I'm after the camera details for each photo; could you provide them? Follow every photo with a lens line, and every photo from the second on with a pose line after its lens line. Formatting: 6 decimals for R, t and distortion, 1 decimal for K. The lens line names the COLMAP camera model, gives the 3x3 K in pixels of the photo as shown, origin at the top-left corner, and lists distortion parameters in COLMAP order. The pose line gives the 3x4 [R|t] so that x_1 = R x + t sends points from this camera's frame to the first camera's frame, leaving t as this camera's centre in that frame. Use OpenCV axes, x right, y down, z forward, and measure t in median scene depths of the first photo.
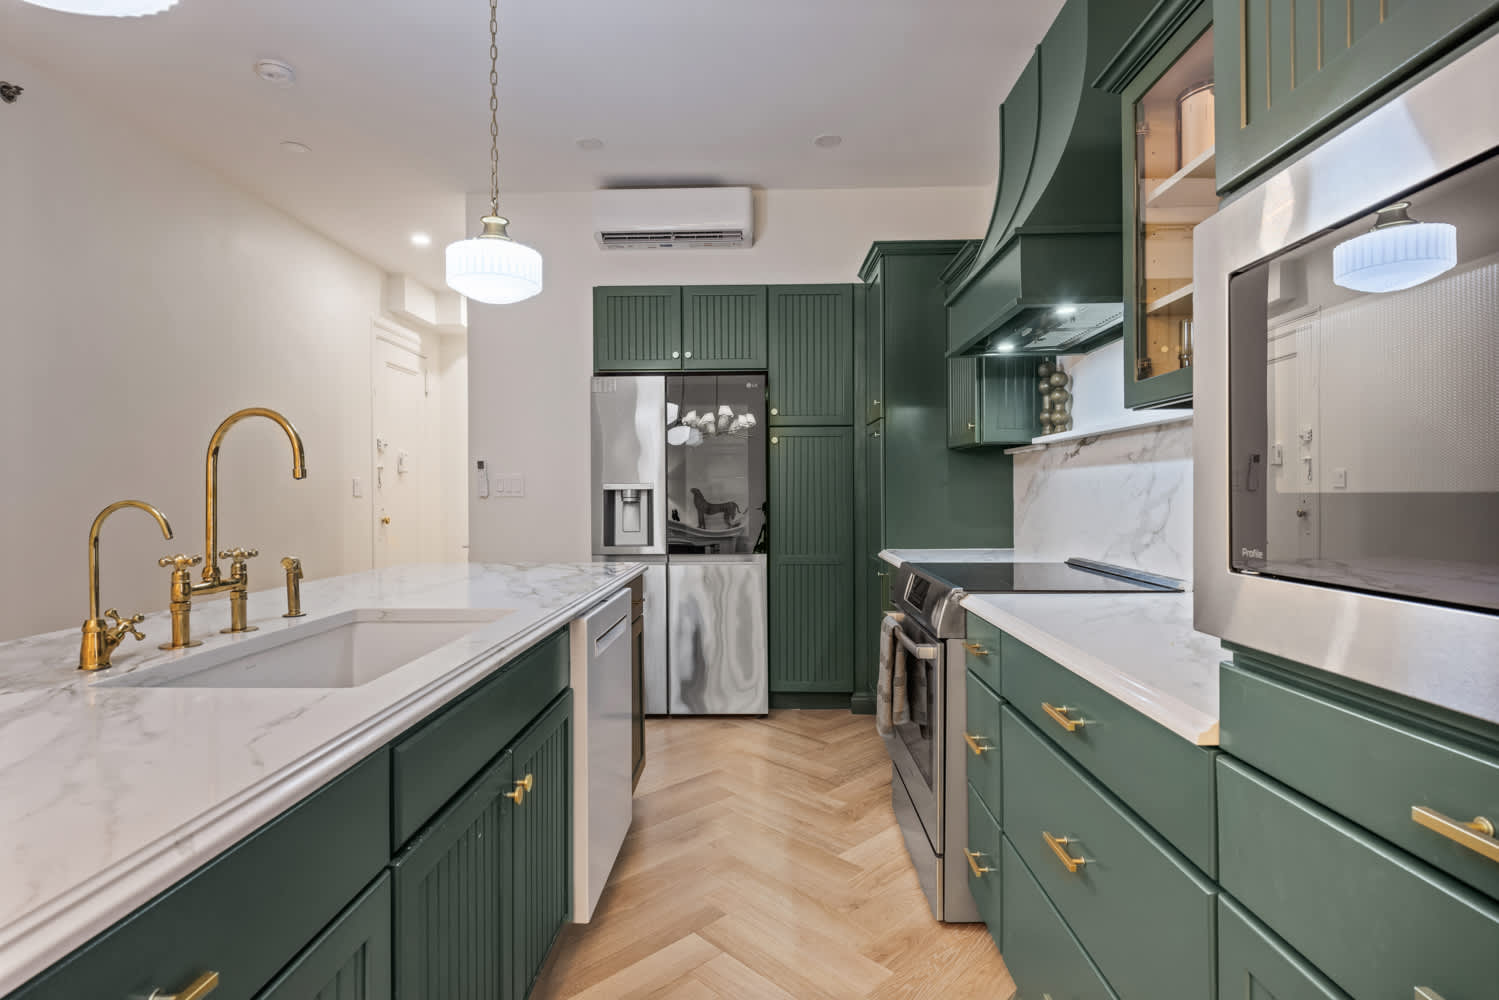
lens RADIAL K [[758.3, 0, 746.5], [0, 758.3, 496.2], [0, 0, 1]] dist [0.003317, 0.000181]
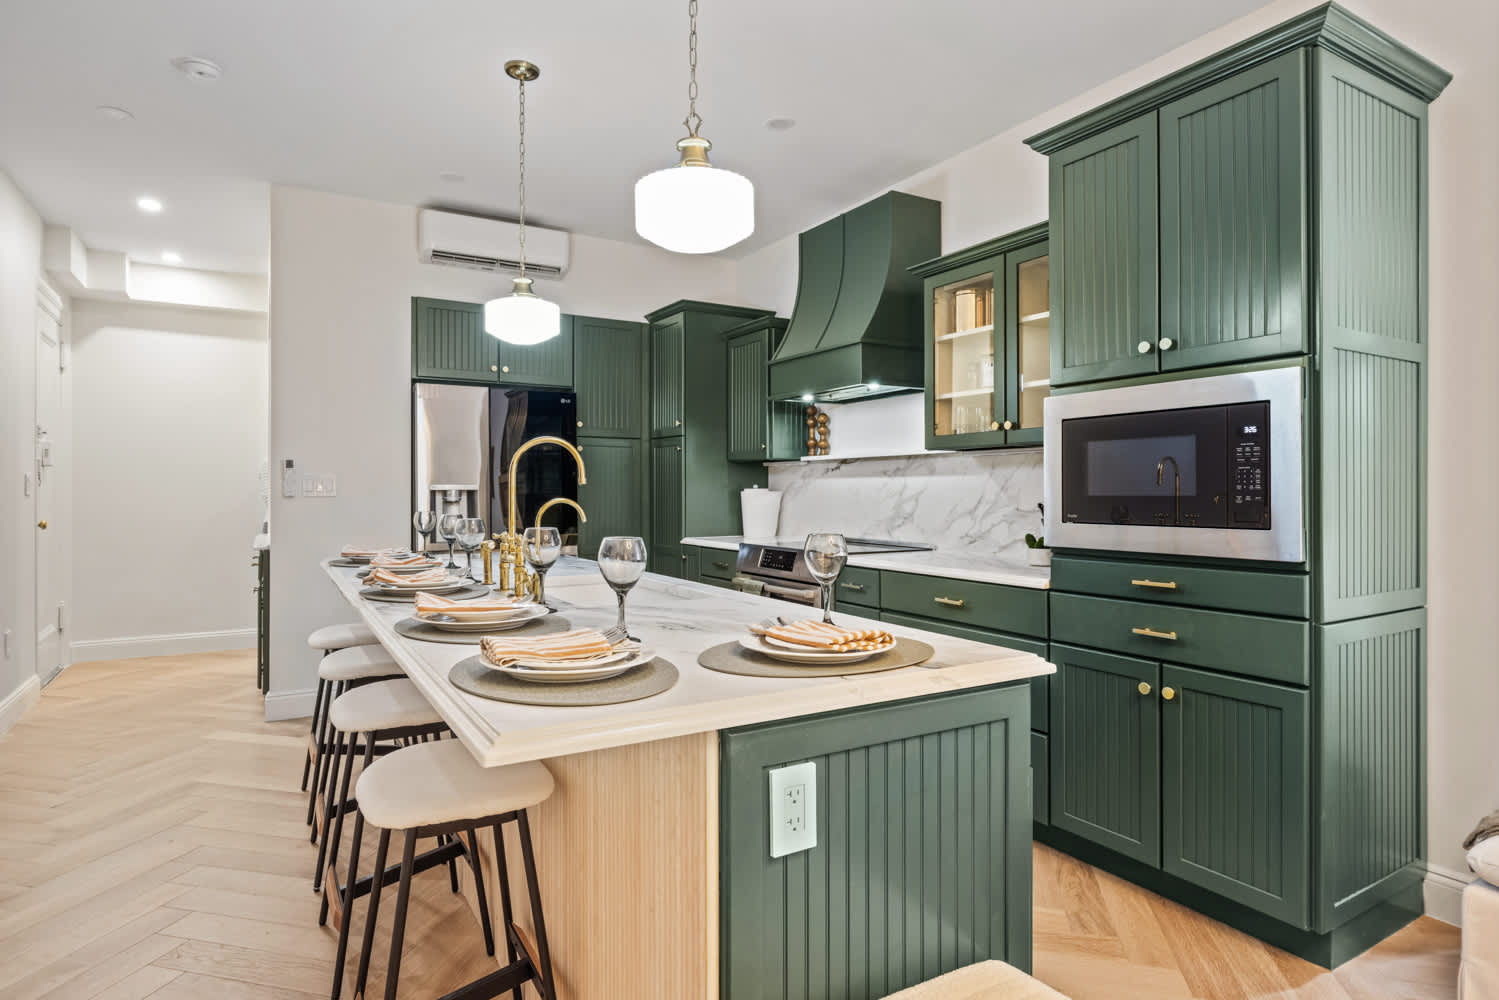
lens RADIAL K [[812.1, 0, 742.7], [0, 812.1, 493.1], [0, 0, 1]] dist [0.000231, -0.000094]
pose [[0.847189, 0.004004, 0.531276, -0.538542], [-0.001838, 0.999988, -0.004605, 0.000459], [-0.531288, 0.002924, 0.847186, -0.255896]]
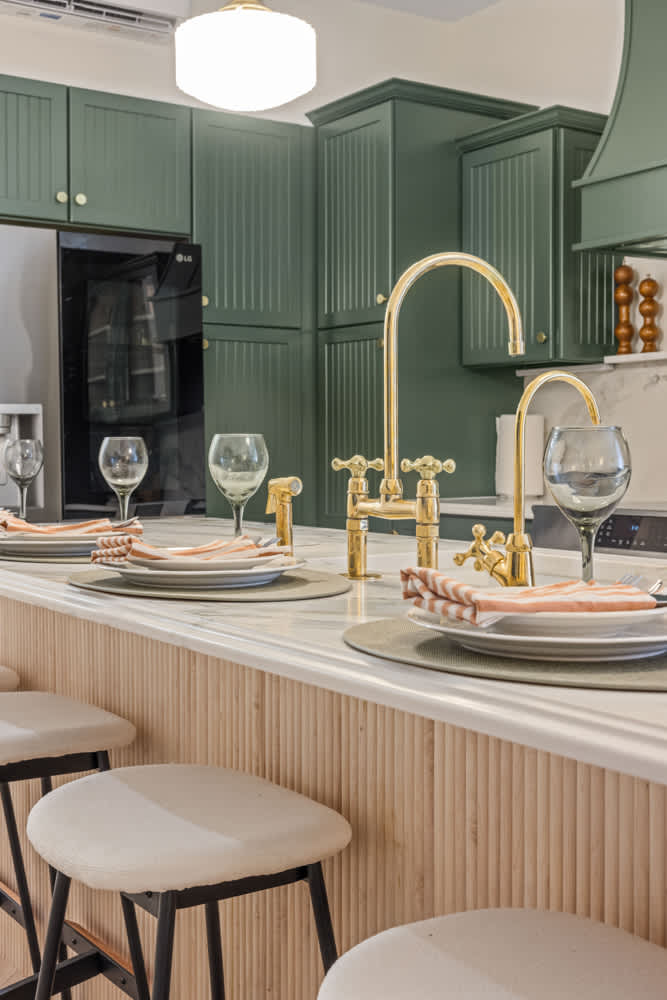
lens RADIAL K [[1240.2, 0, 336.8], [0, 1240.2, 492.8], [0, 0, 1]] dist [-0.015763, 0.000000]
pose [[0.816862, -0.017234, 0.576576, -0.644043], [0.002284, 0.999642, 0.026644, 0.036547], [-0.576829, -0.020448, 0.816609, 0.053771]]
